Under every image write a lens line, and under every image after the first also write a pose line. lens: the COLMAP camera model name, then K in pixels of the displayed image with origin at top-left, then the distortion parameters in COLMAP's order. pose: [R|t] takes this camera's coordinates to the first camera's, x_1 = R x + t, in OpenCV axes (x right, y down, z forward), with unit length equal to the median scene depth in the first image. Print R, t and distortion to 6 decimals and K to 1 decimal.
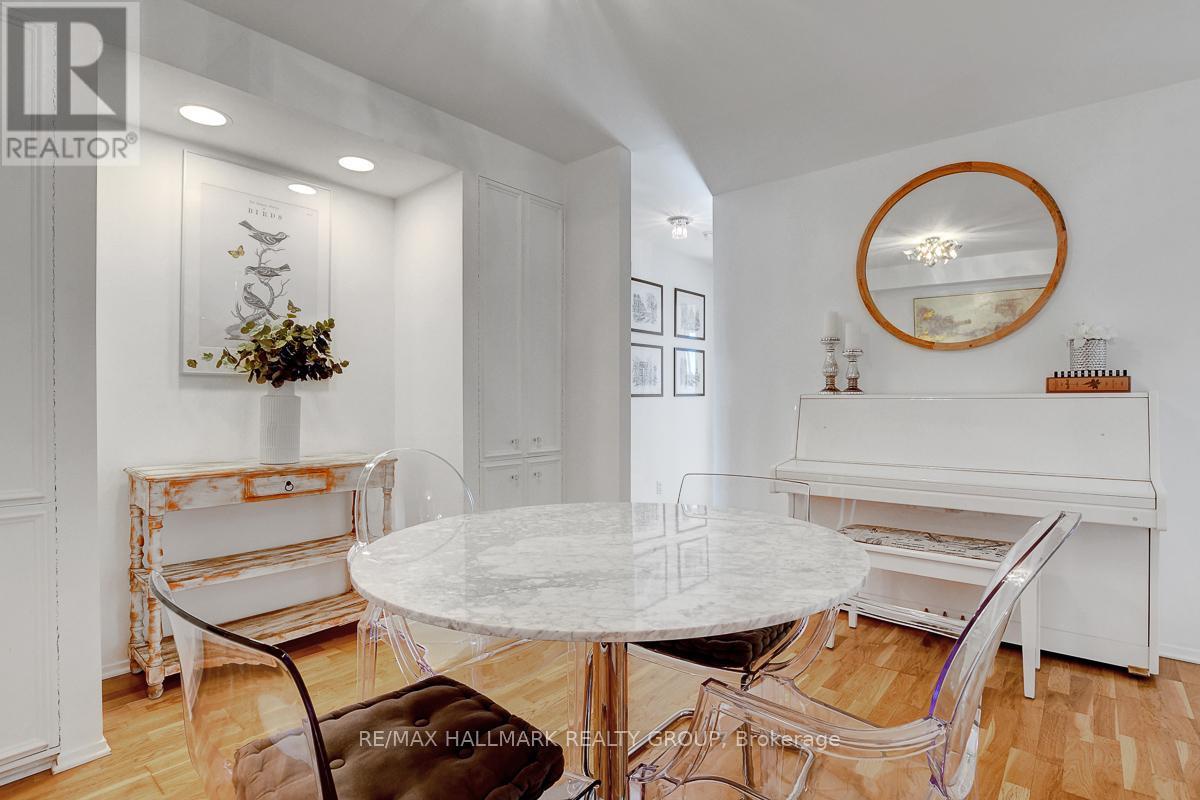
lens RADIAL K [[587.4, 0, 608.7], [0, 587.4, 397.6], [0, 0, 1]] dist [-0.035464, 0.004522]
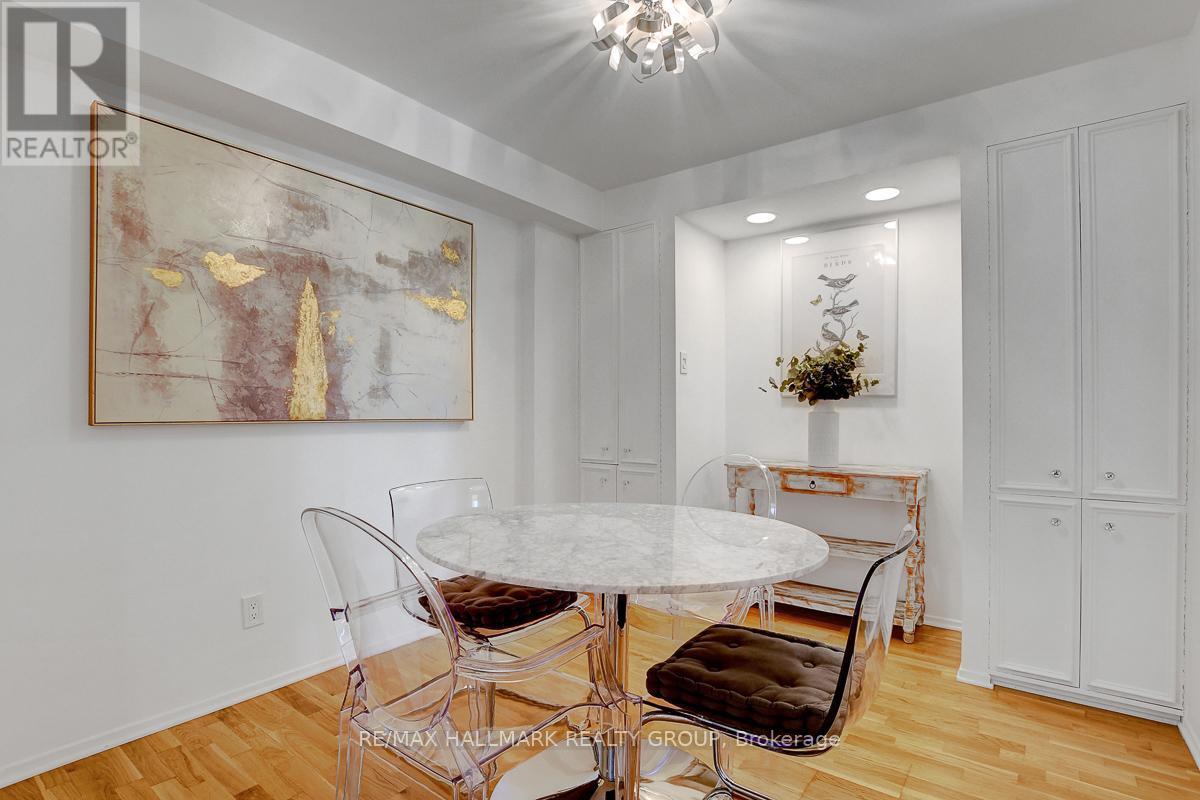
lens RADIAL K [[587.4, 0, 603.4], [0, 587.4, 409.4], [0, 0, 1]] dist [-0.035464, 0.004522]
pose [[0.039282, -0.002799, -0.999224, 0.642927], [0.000790, 0.999996, -0.002771, -0.005816], [0.999228, -0.000680, 0.039284, 0.471795]]
